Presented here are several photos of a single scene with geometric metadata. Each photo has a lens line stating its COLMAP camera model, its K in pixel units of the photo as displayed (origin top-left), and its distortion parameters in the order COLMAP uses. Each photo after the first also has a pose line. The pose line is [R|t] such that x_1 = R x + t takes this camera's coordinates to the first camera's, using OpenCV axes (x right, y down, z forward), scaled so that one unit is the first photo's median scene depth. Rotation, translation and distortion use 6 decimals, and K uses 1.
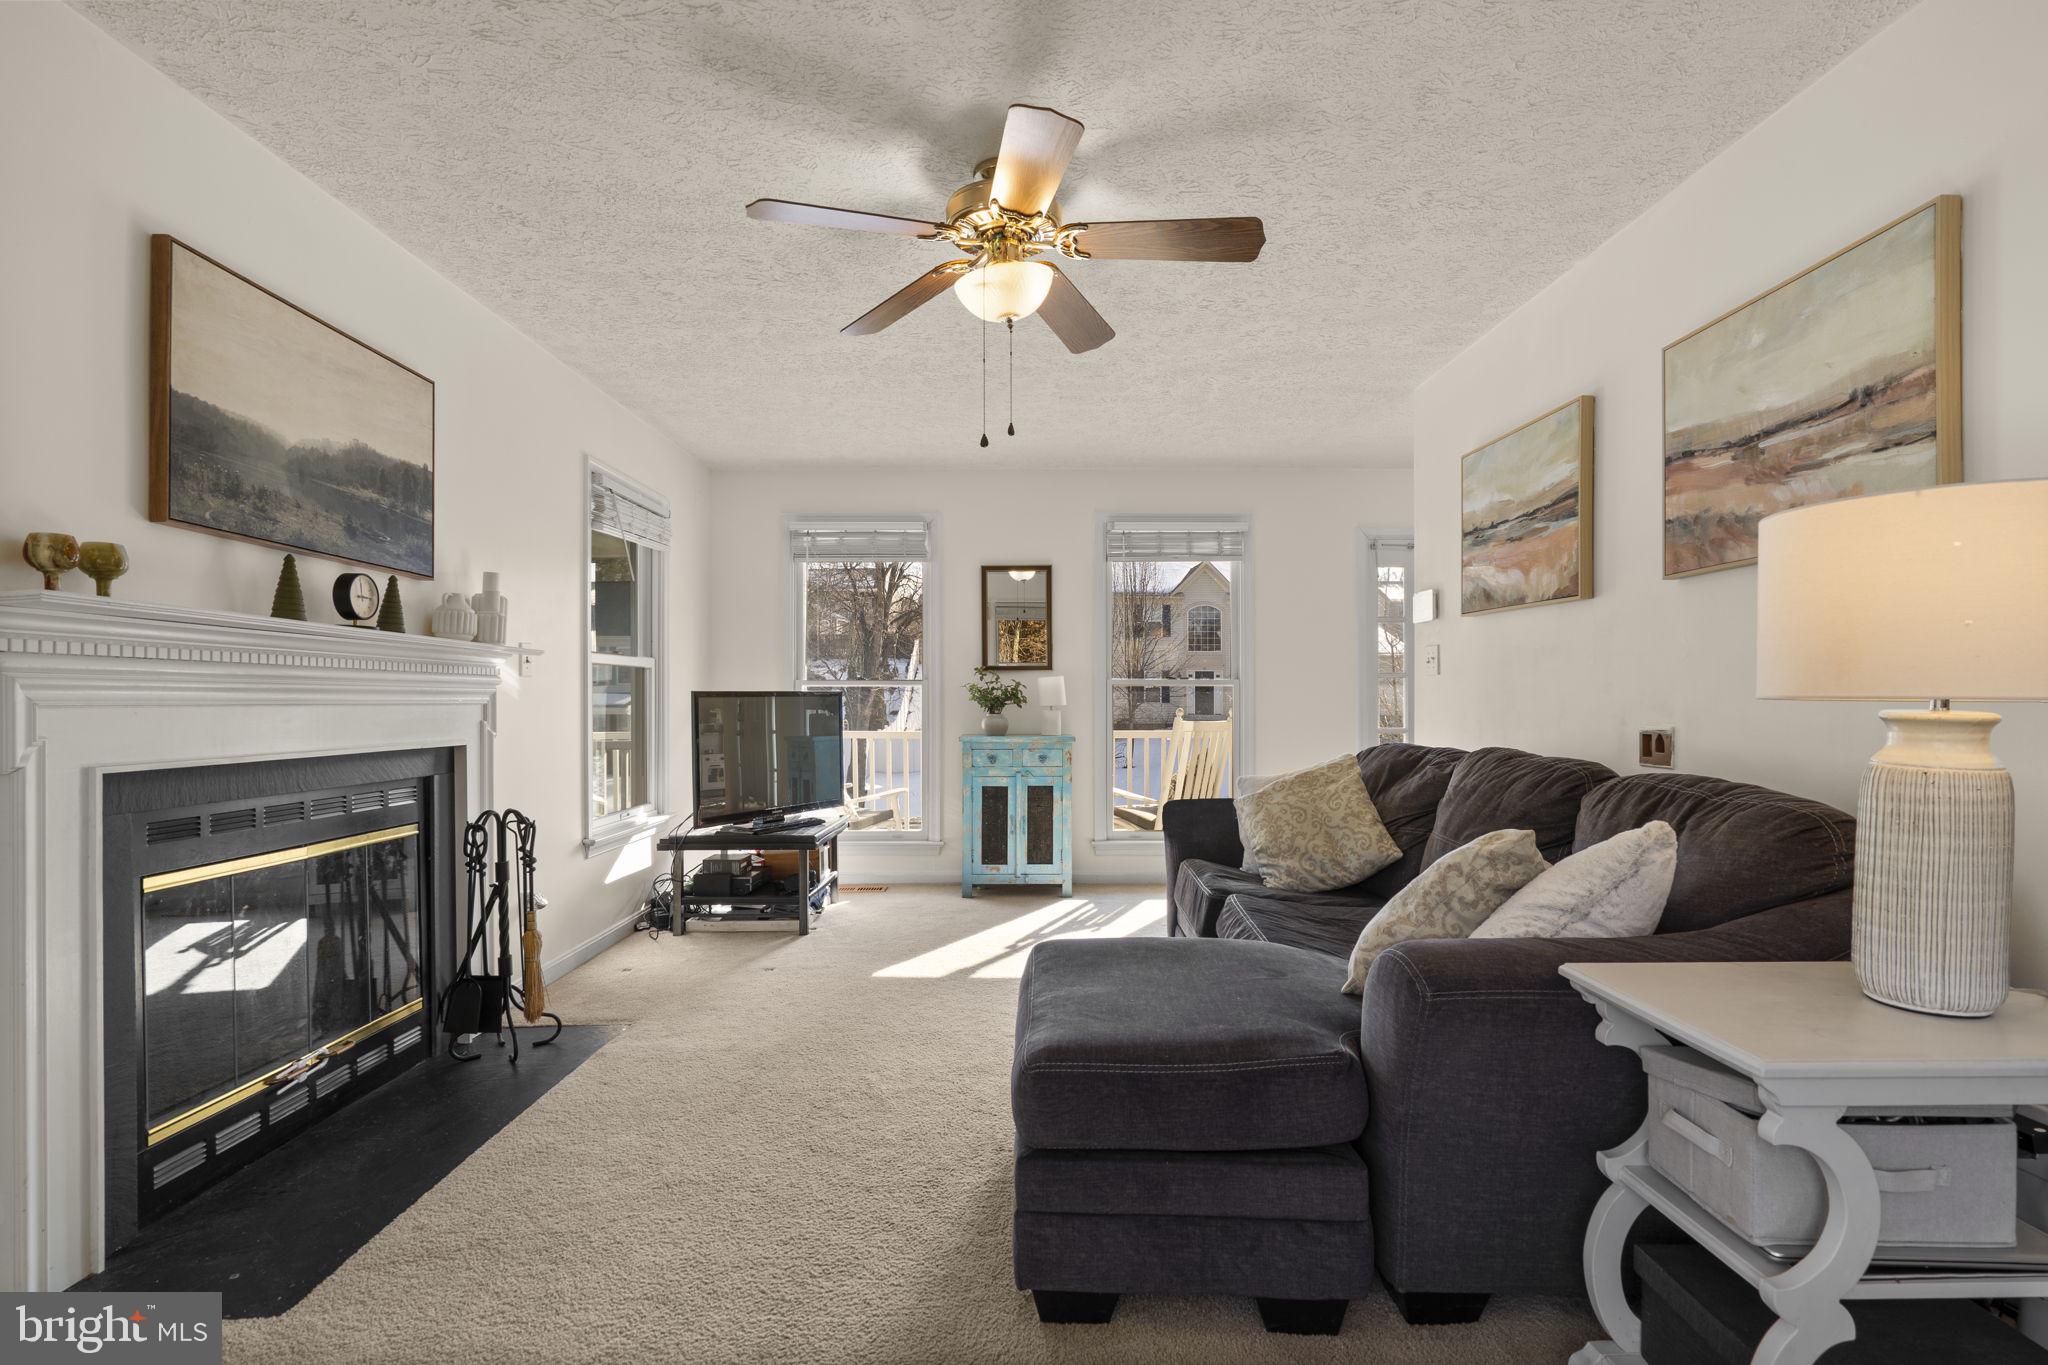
lens RADIAL K [[968.7, 0, 1028.3], [0, 968.7, 690.9], [0, 0, 1]] dist [0.003606, 0.000886]
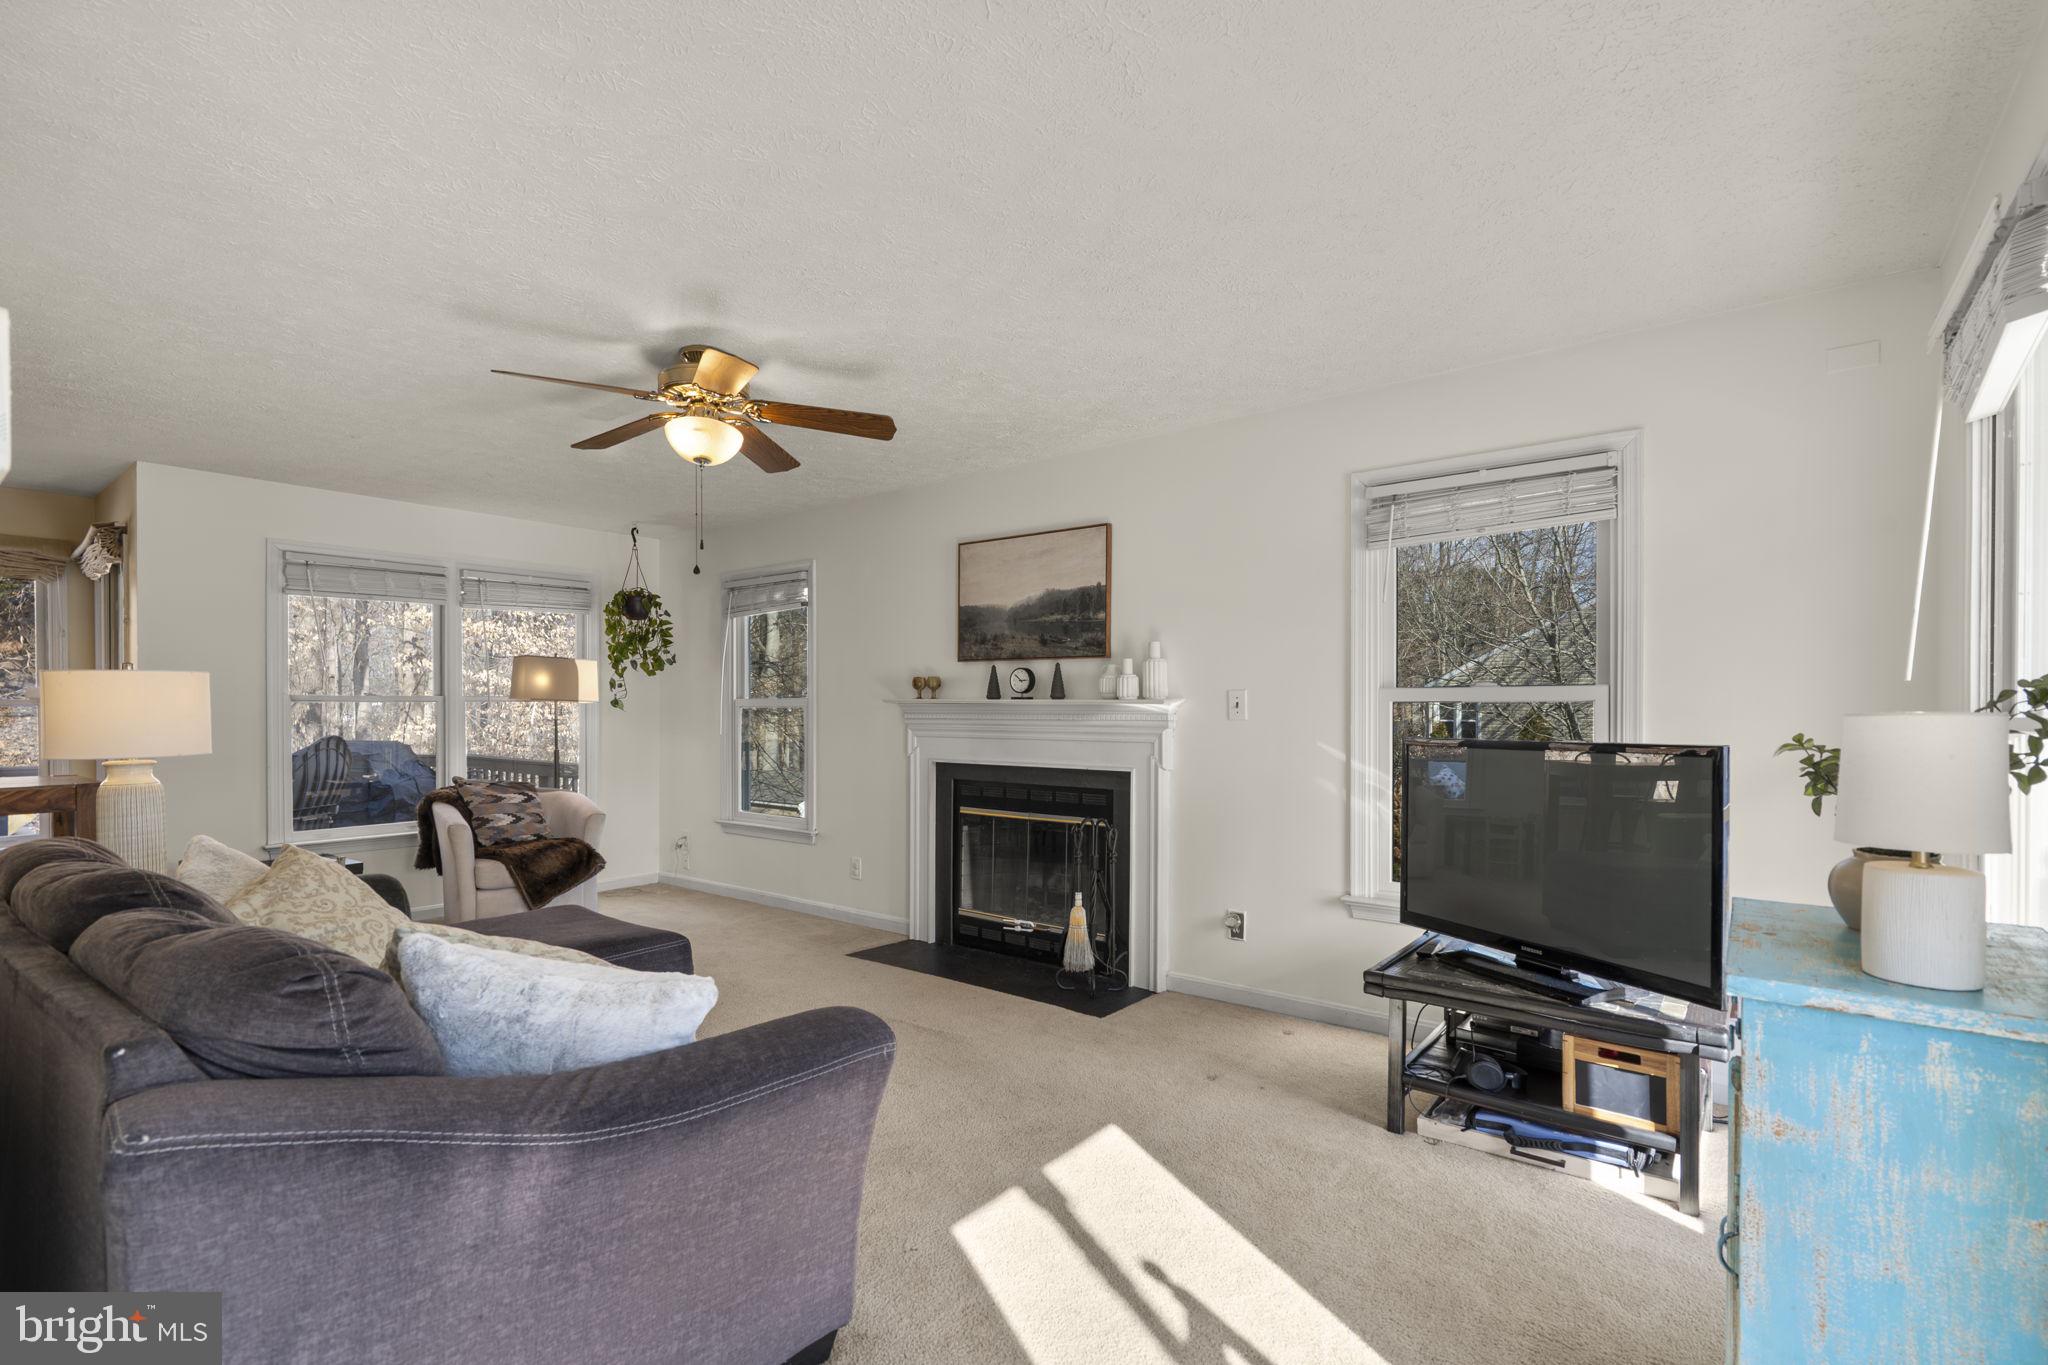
lens RADIAL K [[927.5, 0, 1026.8], [0, 927.5, 684.7], [0, 0, 1]] dist [0.010985, -0.000864]
pose [[-0.631950, 0.001404, -0.775008, 0.640319], [0.017958, 0.999756, -0.012833, -0.065637], [0.774801, -0.022028, -0.631821, 2.059985]]
